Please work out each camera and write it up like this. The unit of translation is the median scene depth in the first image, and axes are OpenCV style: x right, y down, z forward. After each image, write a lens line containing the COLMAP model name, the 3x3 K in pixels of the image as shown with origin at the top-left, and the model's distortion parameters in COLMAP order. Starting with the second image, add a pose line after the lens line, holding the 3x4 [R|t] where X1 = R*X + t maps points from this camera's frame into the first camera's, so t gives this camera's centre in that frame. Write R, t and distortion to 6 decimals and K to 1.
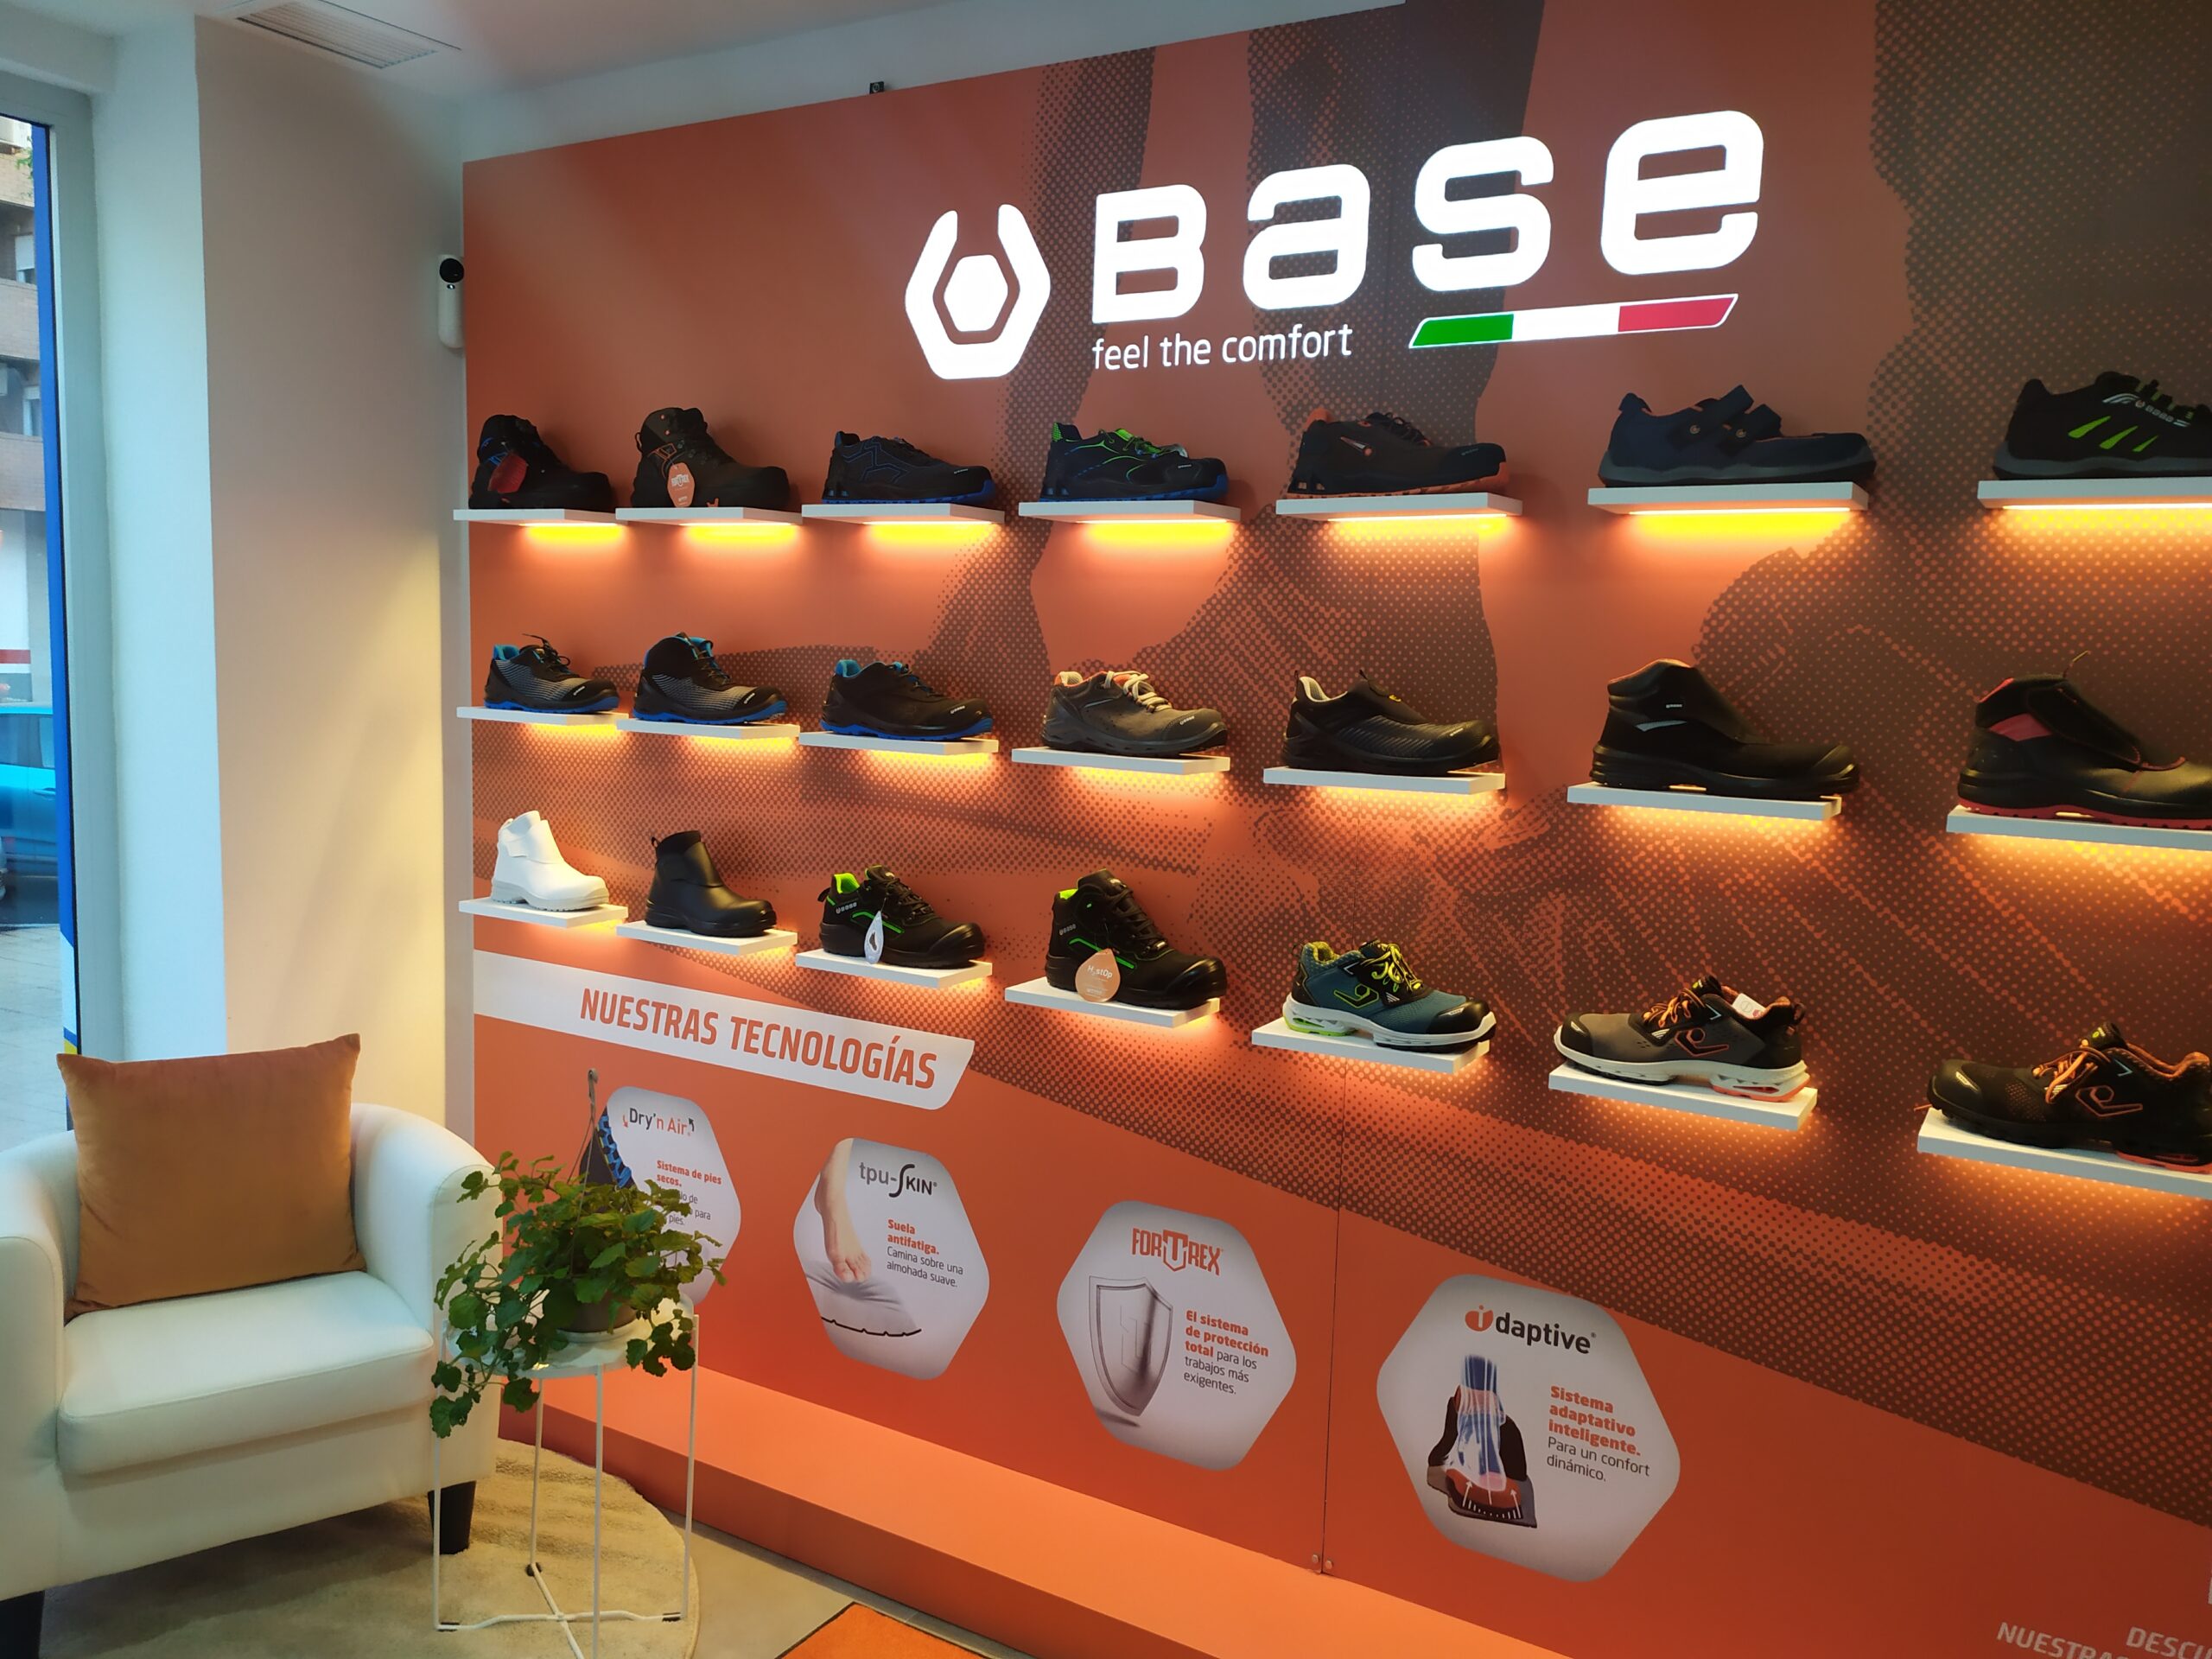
lens RADIAL K [[1616.3, 0, 1106.0], [0, 1616.3, 829.5], [0, 0, 1]] dist [0.024415, -0.000375]
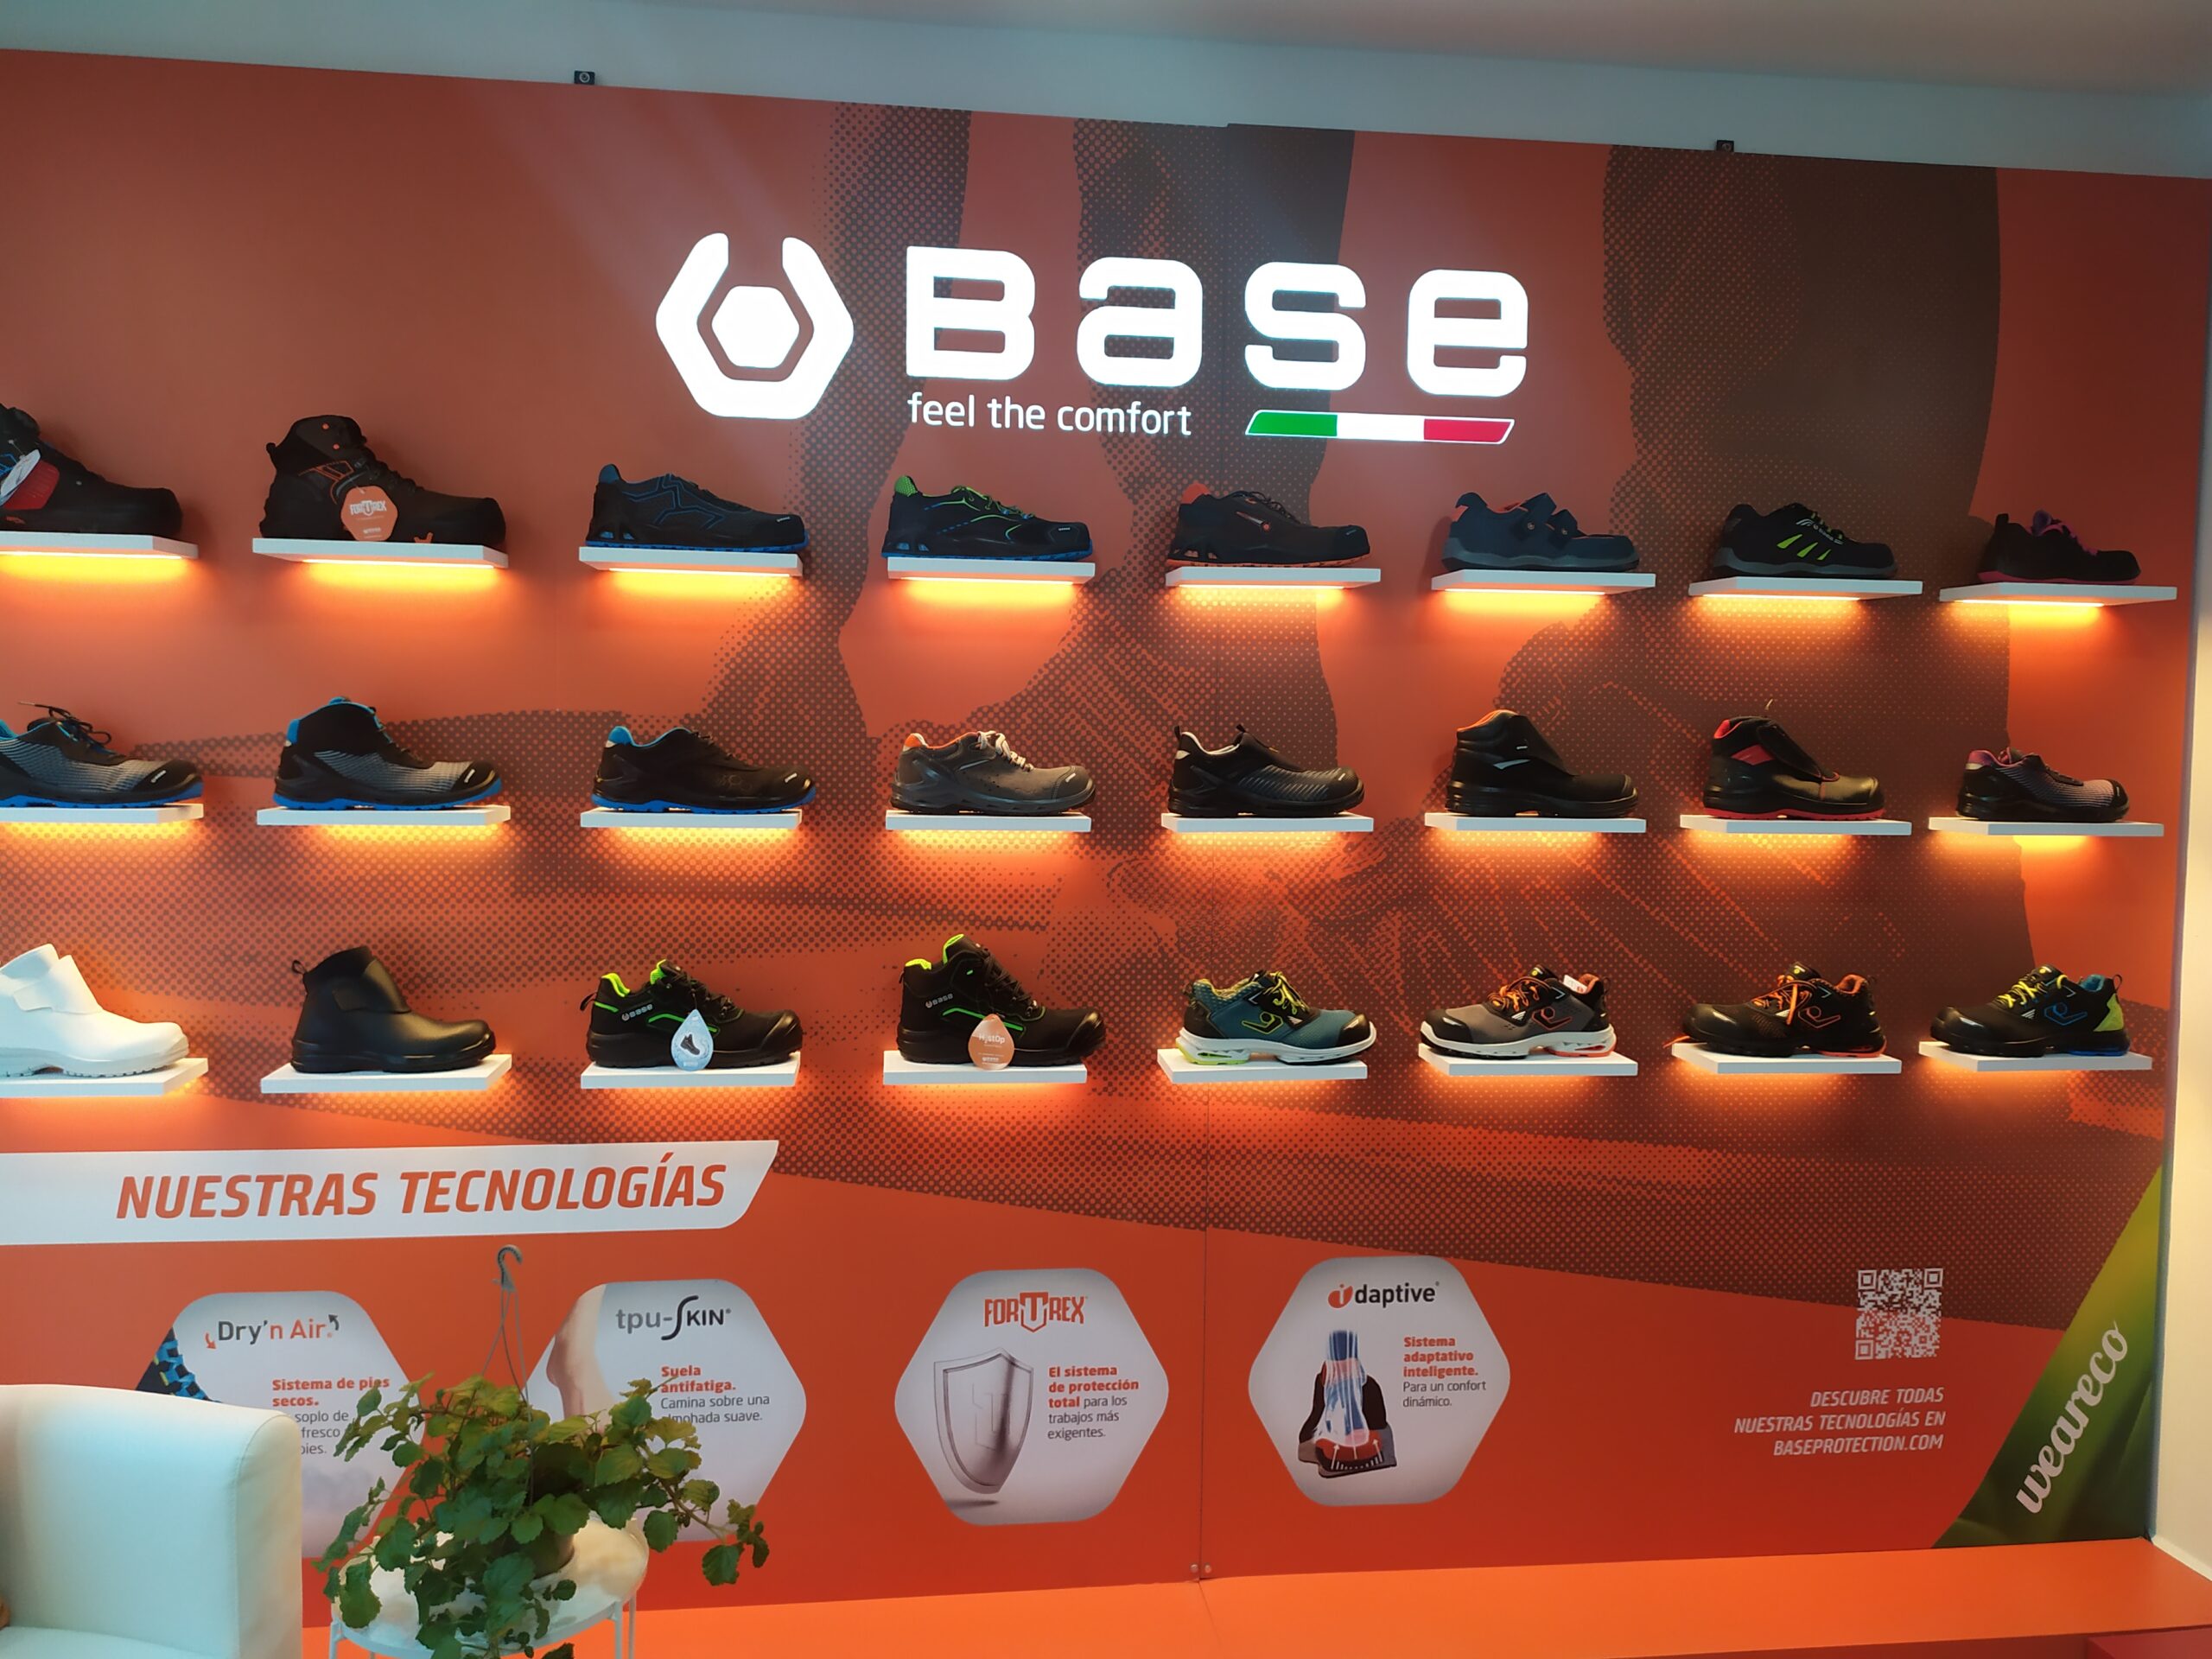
lens RADIAL K [[1616.3, 0, 1106.0], [0, 1616.3, 829.5], [0, 0, 1]] dist [0.024415, -0.000375]
pose [[0.798183, -0.059583, 0.599461, -0.538822], [0.080155, 0.996753, -0.007655, -0.025128], [-0.597058, 0.054160, 0.800368, 0.173853]]
